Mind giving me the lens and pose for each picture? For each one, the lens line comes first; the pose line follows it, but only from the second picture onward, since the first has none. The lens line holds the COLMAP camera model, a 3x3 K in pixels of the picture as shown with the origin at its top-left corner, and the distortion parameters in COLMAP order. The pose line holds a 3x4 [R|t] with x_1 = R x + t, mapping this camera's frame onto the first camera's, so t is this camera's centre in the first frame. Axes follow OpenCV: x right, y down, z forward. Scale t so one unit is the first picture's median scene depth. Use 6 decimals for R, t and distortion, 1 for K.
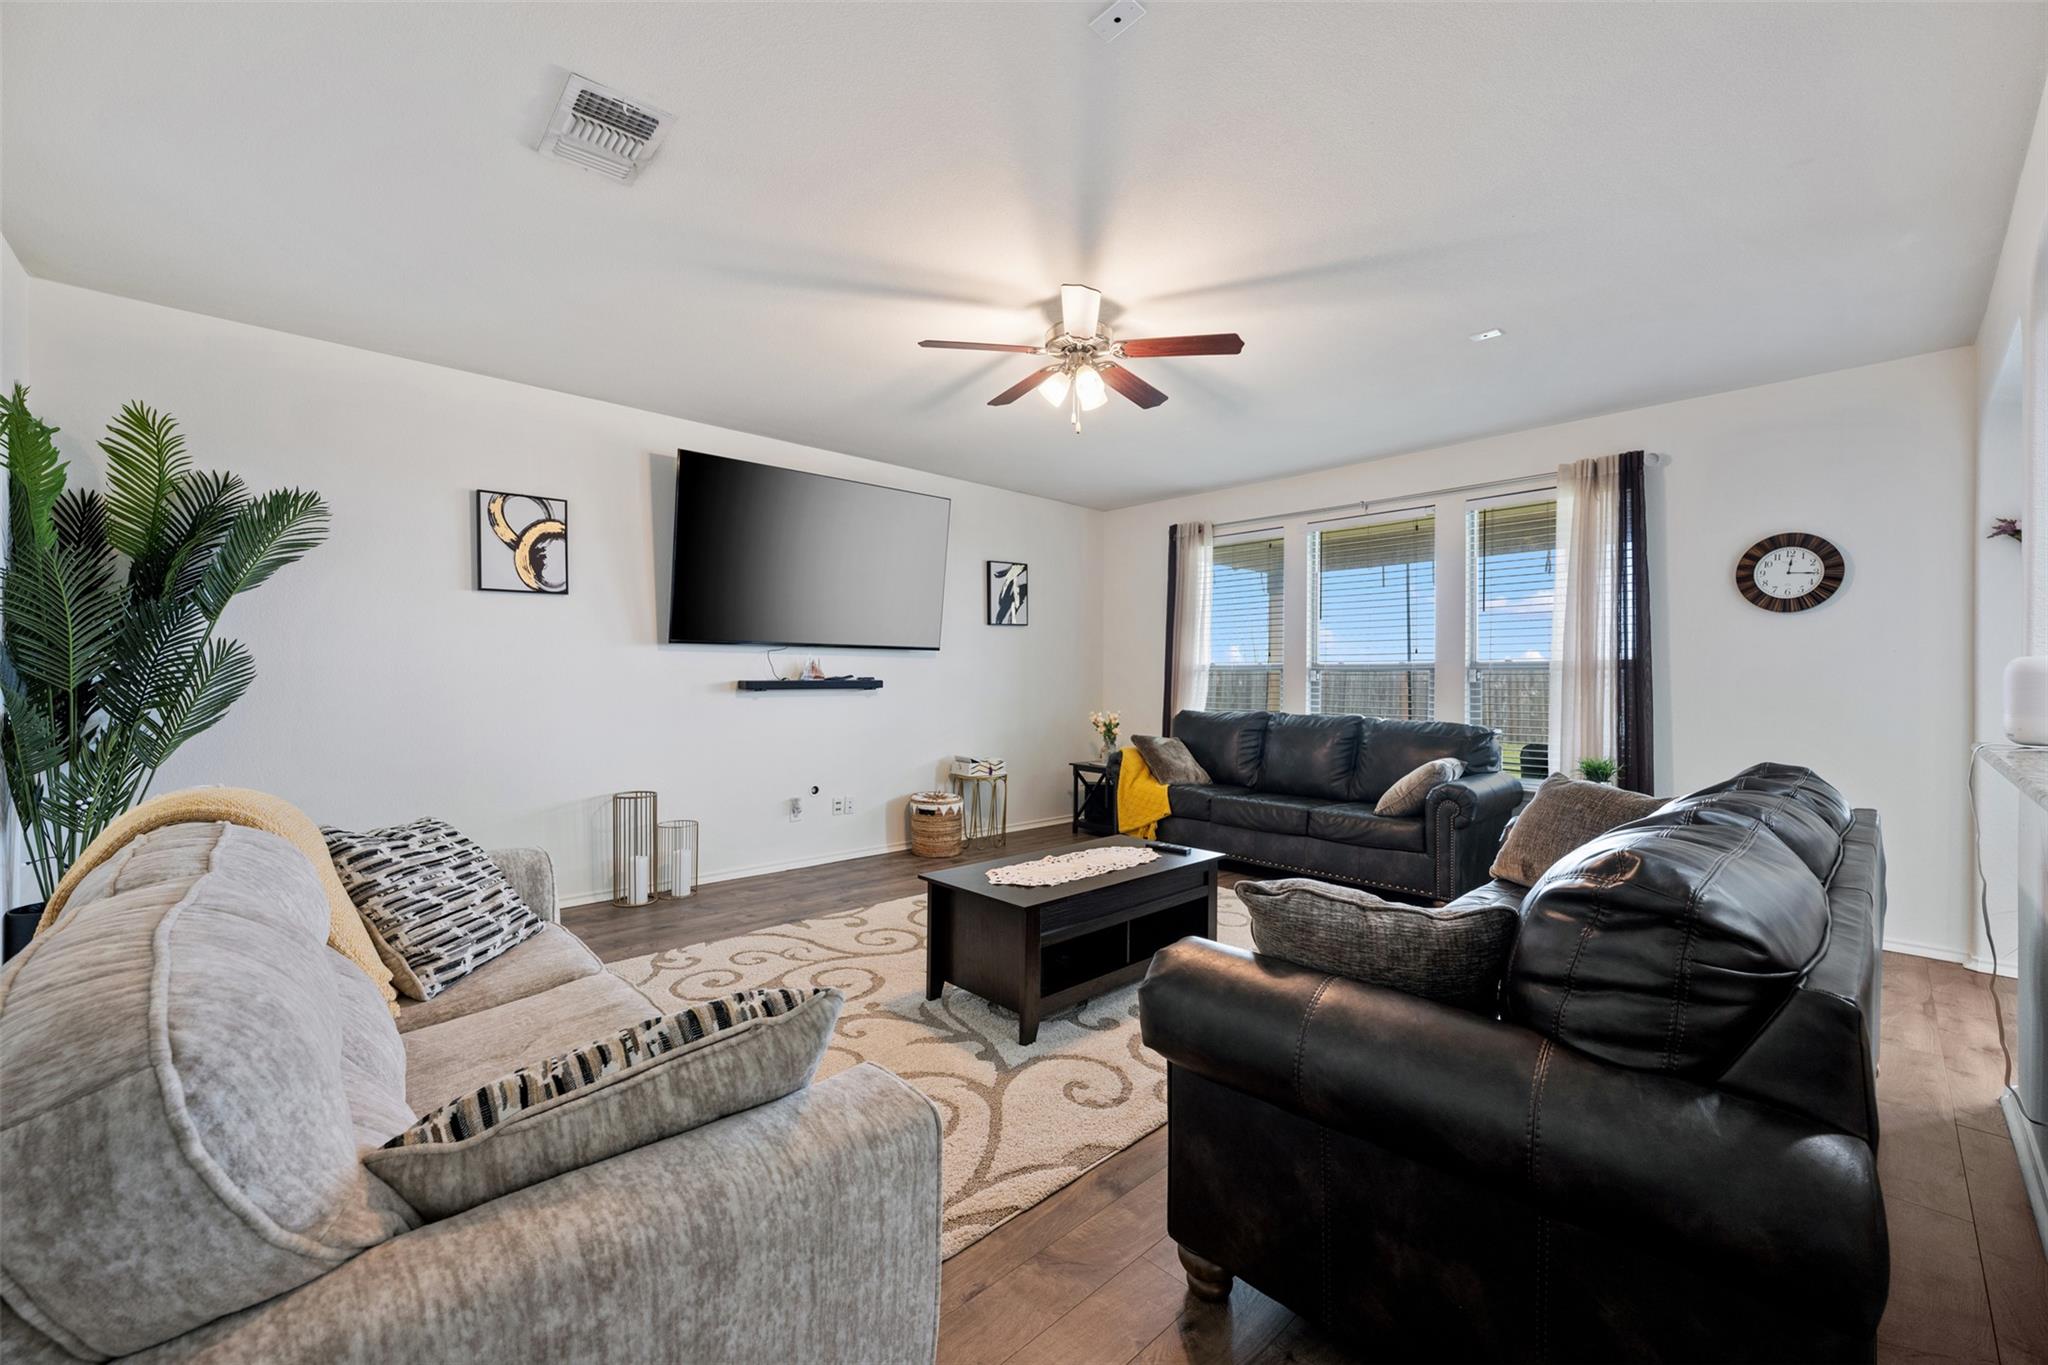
lens RADIAL K [[812.0, 0, 1021.0], [0, 812.0, 674.9], [0, 0, 1]] dist [-0.000125, -0.000576]
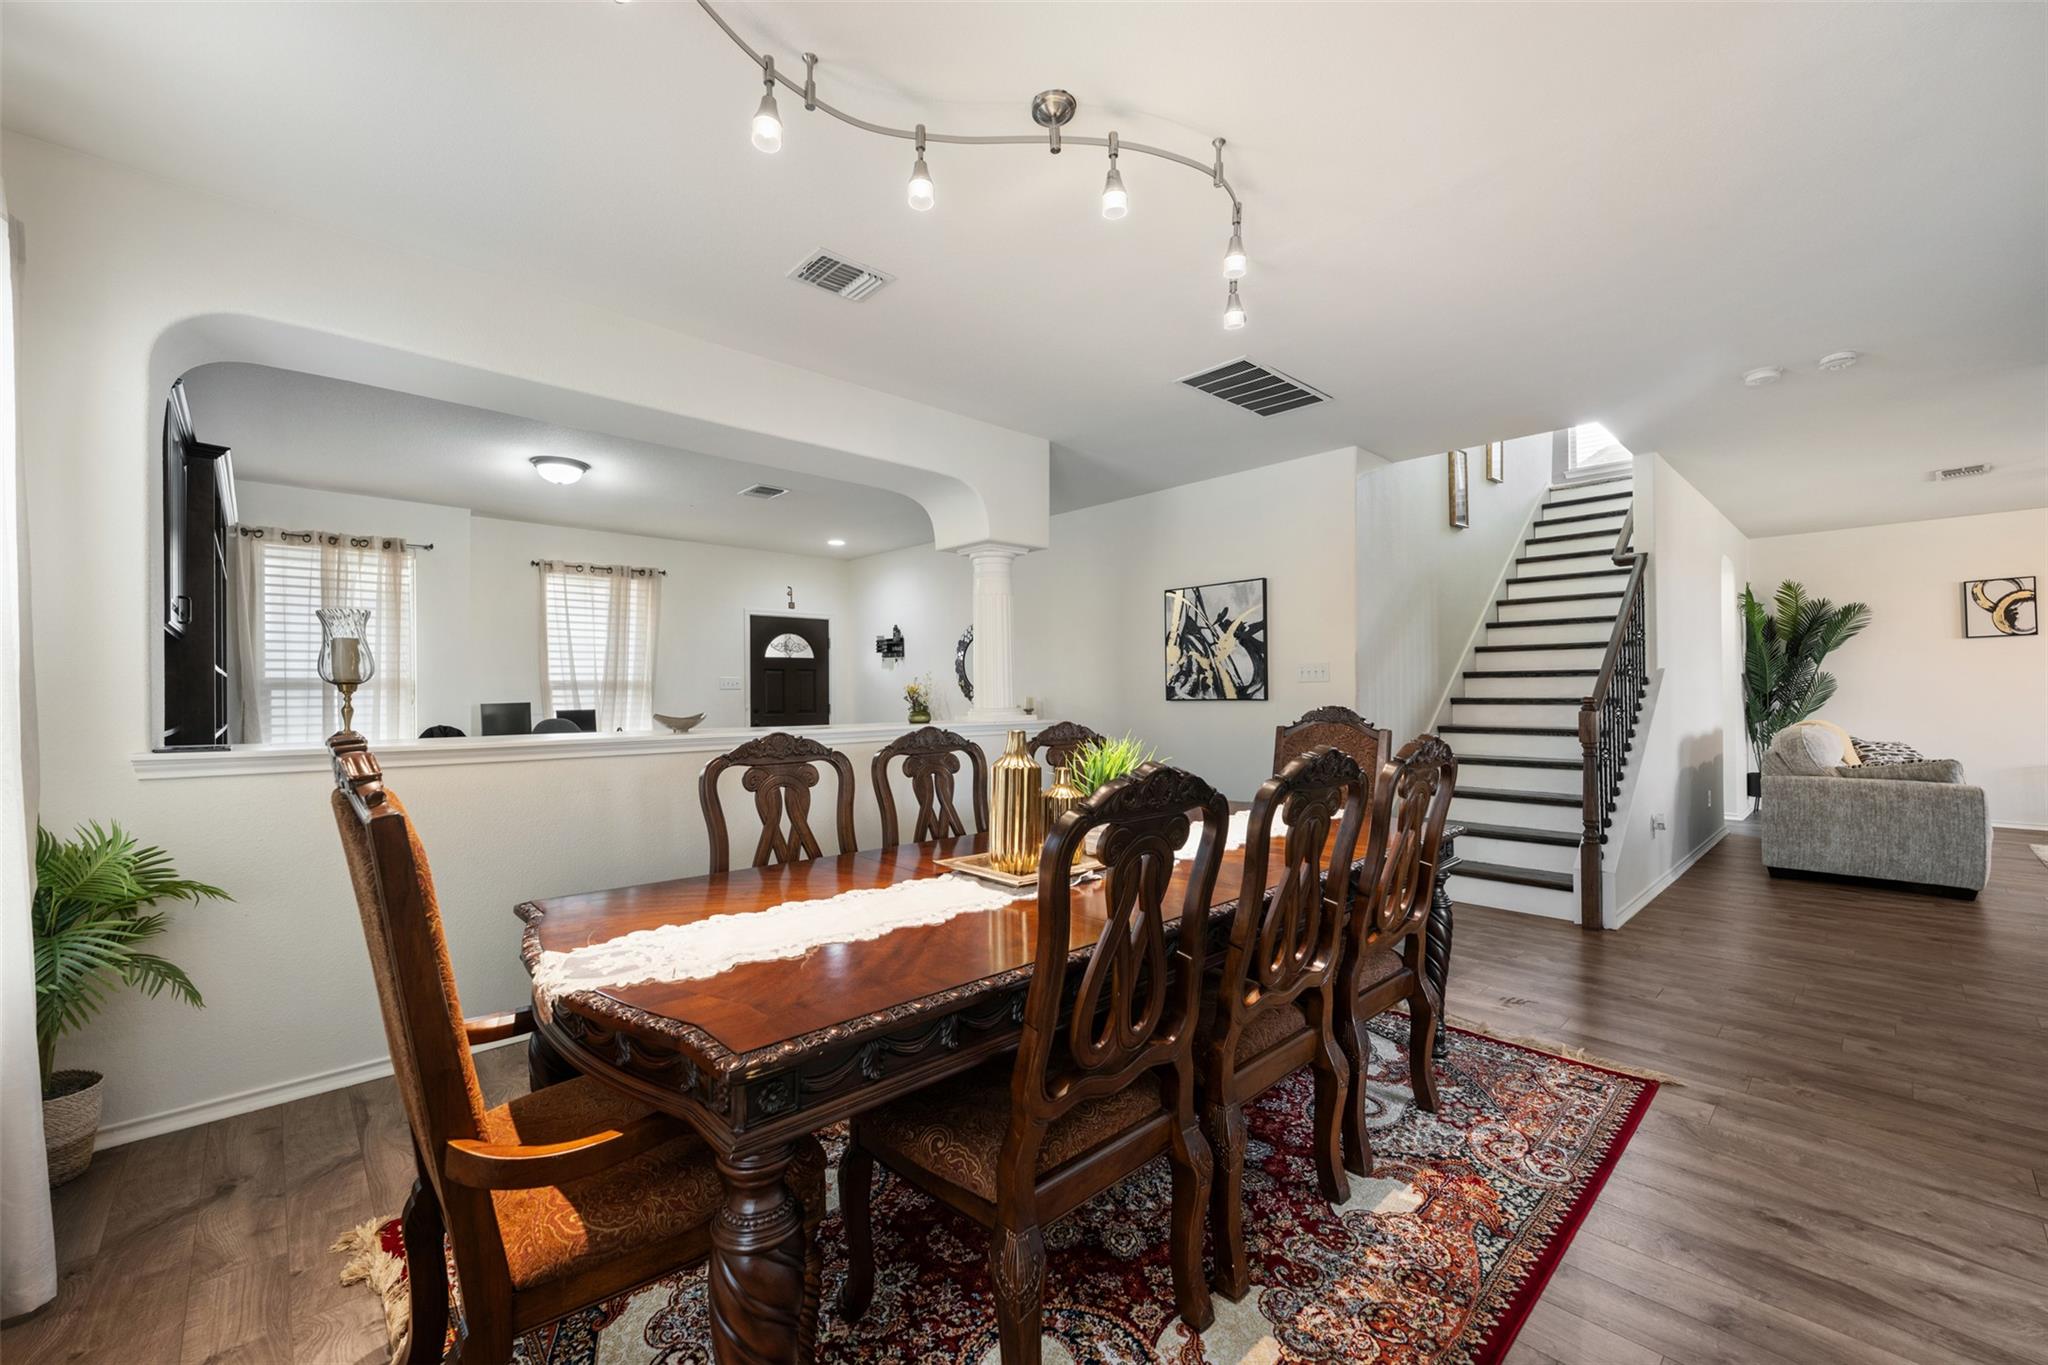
lens RADIAL K [[812.0, 0, 1028.1], [0, 812.0, 690.2], [0, 0, 1]] dist [-0.000125, -0.000576]
pose [[-0.003681, -0.011565, -0.999926, 1.348627], [0.006009, 0.999915, -0.011587, 0.021833], [0.999975, -0.006051, -0.003611, -1.269986]]
